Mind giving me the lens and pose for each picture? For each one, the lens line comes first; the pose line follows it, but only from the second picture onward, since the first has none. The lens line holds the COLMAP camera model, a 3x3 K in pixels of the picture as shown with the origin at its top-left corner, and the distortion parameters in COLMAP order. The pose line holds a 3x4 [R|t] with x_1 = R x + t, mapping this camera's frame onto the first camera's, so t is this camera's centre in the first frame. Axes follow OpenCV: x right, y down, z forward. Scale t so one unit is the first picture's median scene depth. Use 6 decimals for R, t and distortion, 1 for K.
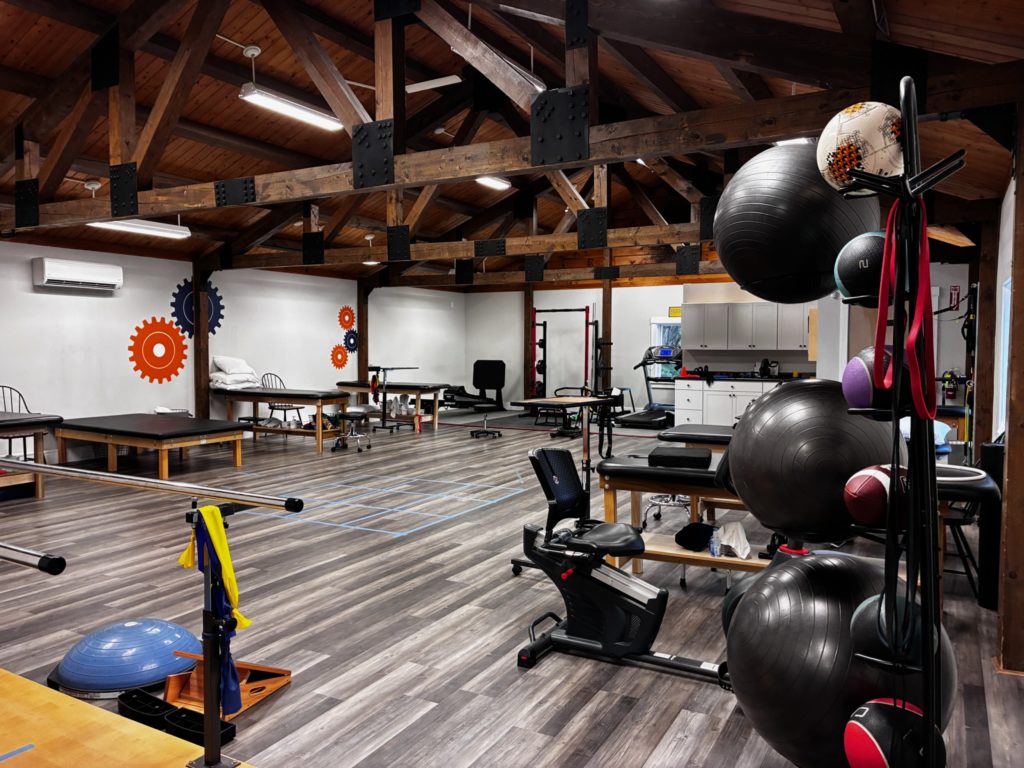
lens RADIAL K [[774.7, 0, 523.2], [0, 774.7, 386.5], [0, 0, 1]] dist [0.026501, -0.029283]
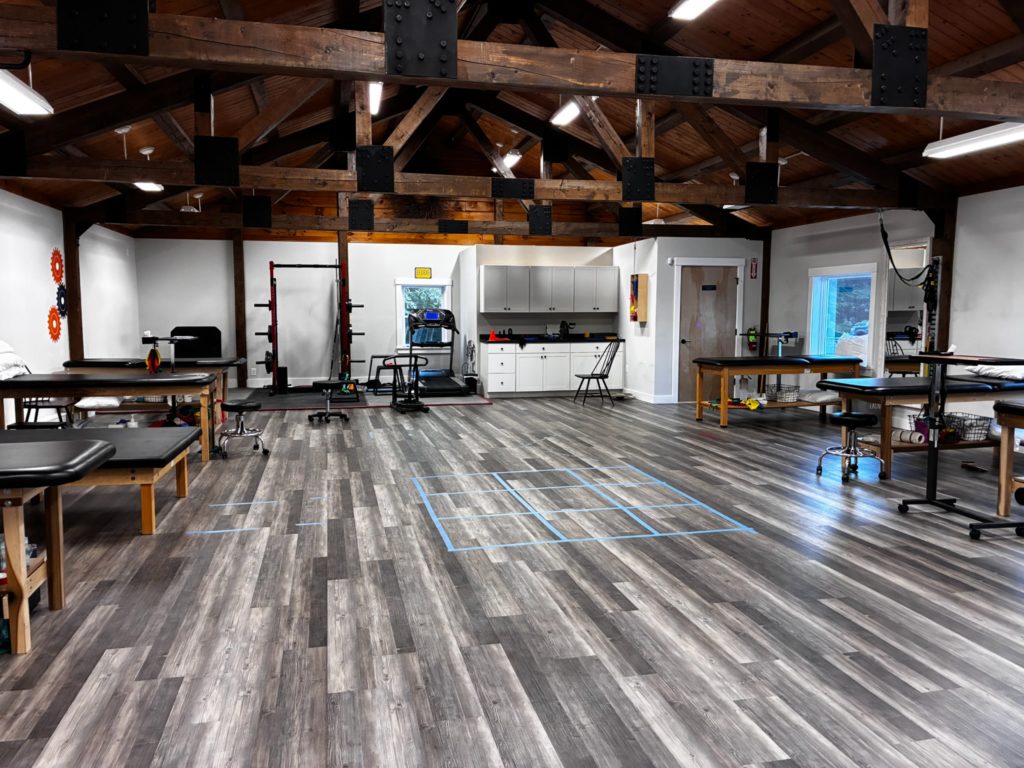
lens RADIAL K [[774.7, 0, 515.6], [0, 774.7, 381.0], [0, 0, 1]] dist [0.026501, -0.029283]
pose [[0.751696, -0.061089, 0.656674, -1.016679], [0.036924, 0.998037, 0.050578, -0.023450], [-0.658475, -0.013772, 0.752477, 0.618222]]
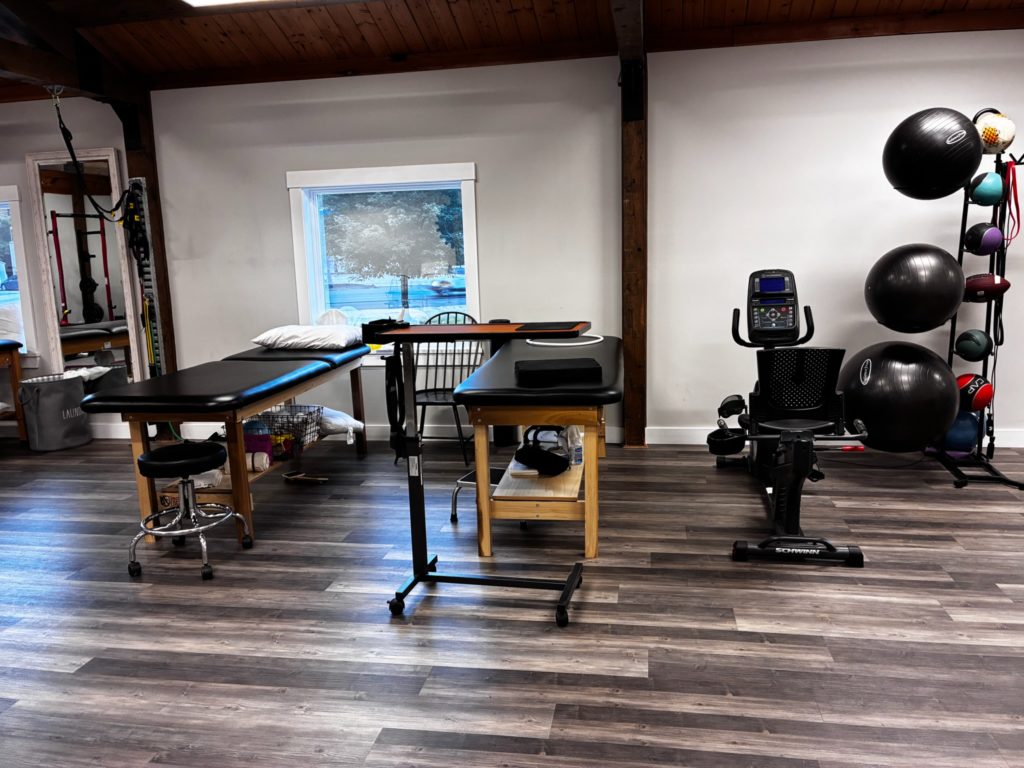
lens RADIAL K [[774.7, 0, 513.4], [0, 774.7, 383.9], [0, 0, 1]] dist [0.026501, -0.029283]
pose [[-0.311190, -0.152985, 0.937953, -0.496353], [0.082471, 0.978887, 0.187024, -0.046688], [-0.946763, 0.135554, -0.292003, 1.127401]]
